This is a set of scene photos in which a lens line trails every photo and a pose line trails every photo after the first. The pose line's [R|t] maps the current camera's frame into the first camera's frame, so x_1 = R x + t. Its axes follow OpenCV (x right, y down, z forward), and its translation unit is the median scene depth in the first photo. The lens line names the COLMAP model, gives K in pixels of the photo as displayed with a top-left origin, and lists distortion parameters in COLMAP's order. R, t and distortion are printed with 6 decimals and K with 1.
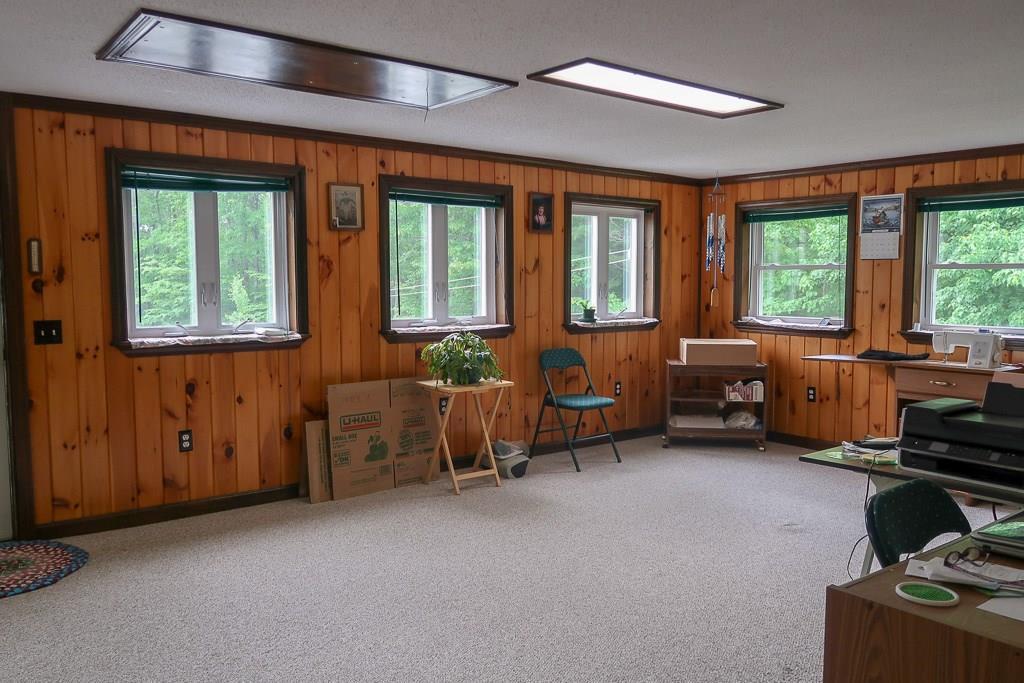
lens RADIAL K [[812.5, 0, 507.7], [0, 812.5, 342.6], [0, 0, 1]] dist [-0.012066, -0.000996]
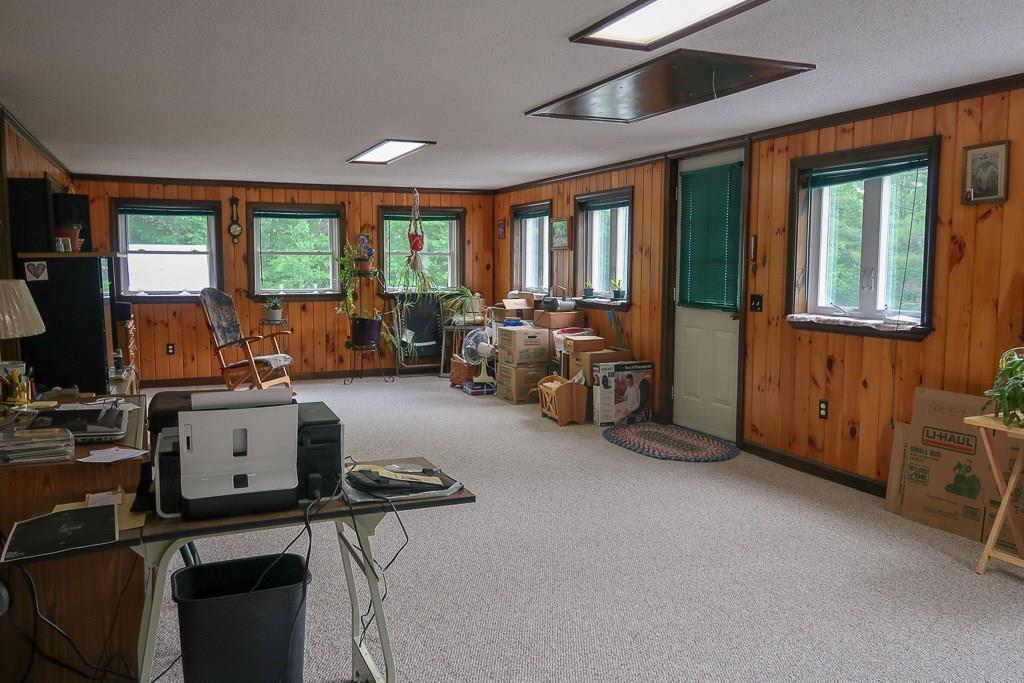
lens RADIAL K [[812.5, 0, 504.3], [0, 812.5, 340.2], [0, 0, 1]] dist [-0.012066, -0.000996]
pose [[-0.280230, 0.086094, -0.956064, 0.768681], [-0.079270, 0.990493, 0.112429, -0.062367], [0.956654, 0.107293, -0.270741, 0.853484]]
